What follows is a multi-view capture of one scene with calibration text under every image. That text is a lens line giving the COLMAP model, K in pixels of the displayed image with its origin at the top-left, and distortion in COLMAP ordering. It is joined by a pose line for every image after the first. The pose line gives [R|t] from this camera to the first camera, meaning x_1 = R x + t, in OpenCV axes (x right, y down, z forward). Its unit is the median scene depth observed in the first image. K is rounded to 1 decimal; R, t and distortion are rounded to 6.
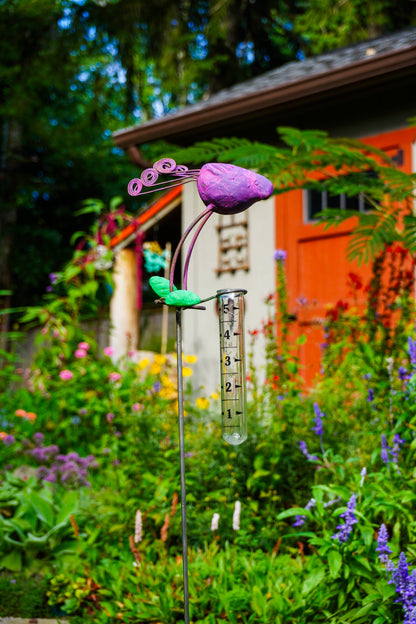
lens RADIAL K [[1162.5, 0, 221.8], [0, 1162.5, 313.7], [0, 0, 1]] dist [0.007932, 0.289500]
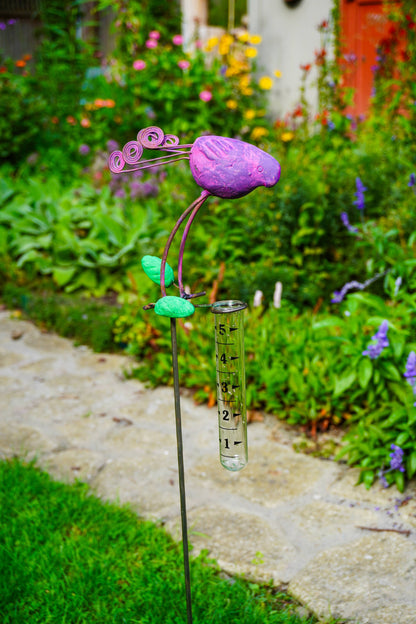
lens RADIAL K [[966.9, 0, 208.0], [0, 966.9, 312.0], [0, 0, 1]] dist [0.055302, 0.095565]
pose [[0.995978, 0.009279, -0.089118, 0.013123], [0.024328, 0.929254, 0.368640, -0.064437], [0.086234, -0.369326, 0.925290, 0.078726]]
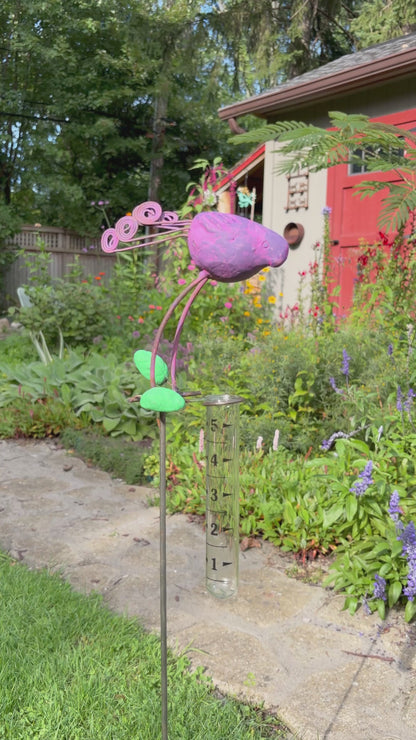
lens RADIAL K [[664.0, 0, 211.5], [0, 664.0, 367.3], [0, 0, 1]] dist [0.080669, -0.169206]
pose [[0.992173, 0.041363, -0.117825, 0.011563], [-0.014220, 0.974834, 0.222478, -0.030885], [0.124062, -0.219061, 0.967792, 0.137959]]
